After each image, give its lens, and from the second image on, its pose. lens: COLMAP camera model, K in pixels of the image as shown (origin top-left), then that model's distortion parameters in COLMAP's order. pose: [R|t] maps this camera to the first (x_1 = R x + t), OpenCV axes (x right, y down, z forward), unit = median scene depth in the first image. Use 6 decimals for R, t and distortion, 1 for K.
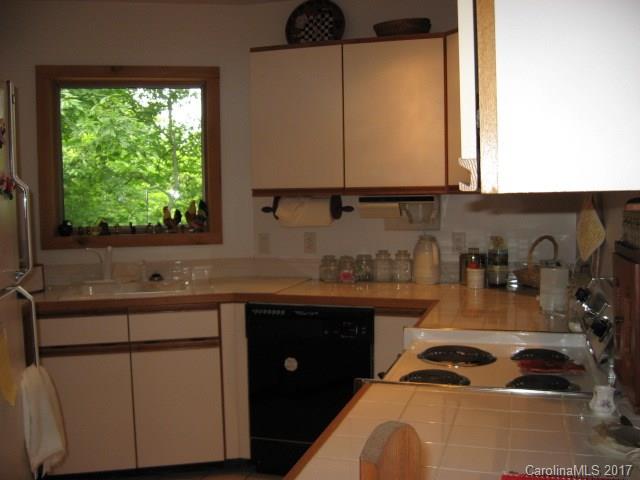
lens RADIAL K [[663.8, 0, 327.2], [0, 663.8, 248.2], [0, 0, 1]] dist [-0.110063, 0.000000]
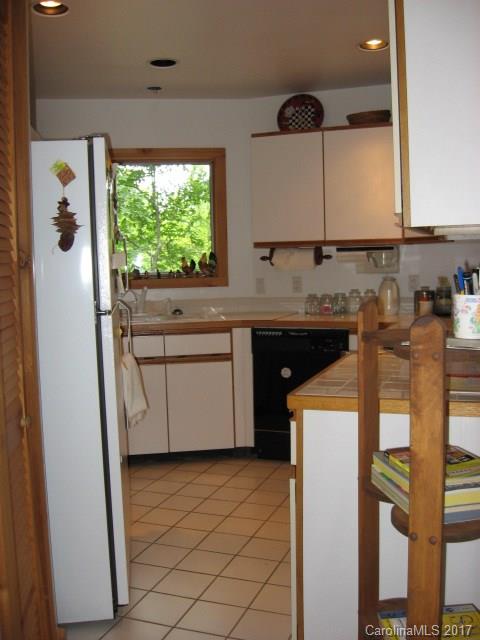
lens RADIAL K [[663.8, 0, 249.4], [0, 663.8, 309.1], [0, 0, 1]] dist [-0.110063, 0.000000]
pose [[0.997673, -0.003837, -0.068077, -0.033385], [0.003604, 0.999987, -0.003541, 0.046739], [0.068090, 0.003288, 0.997674, -0.303831]]
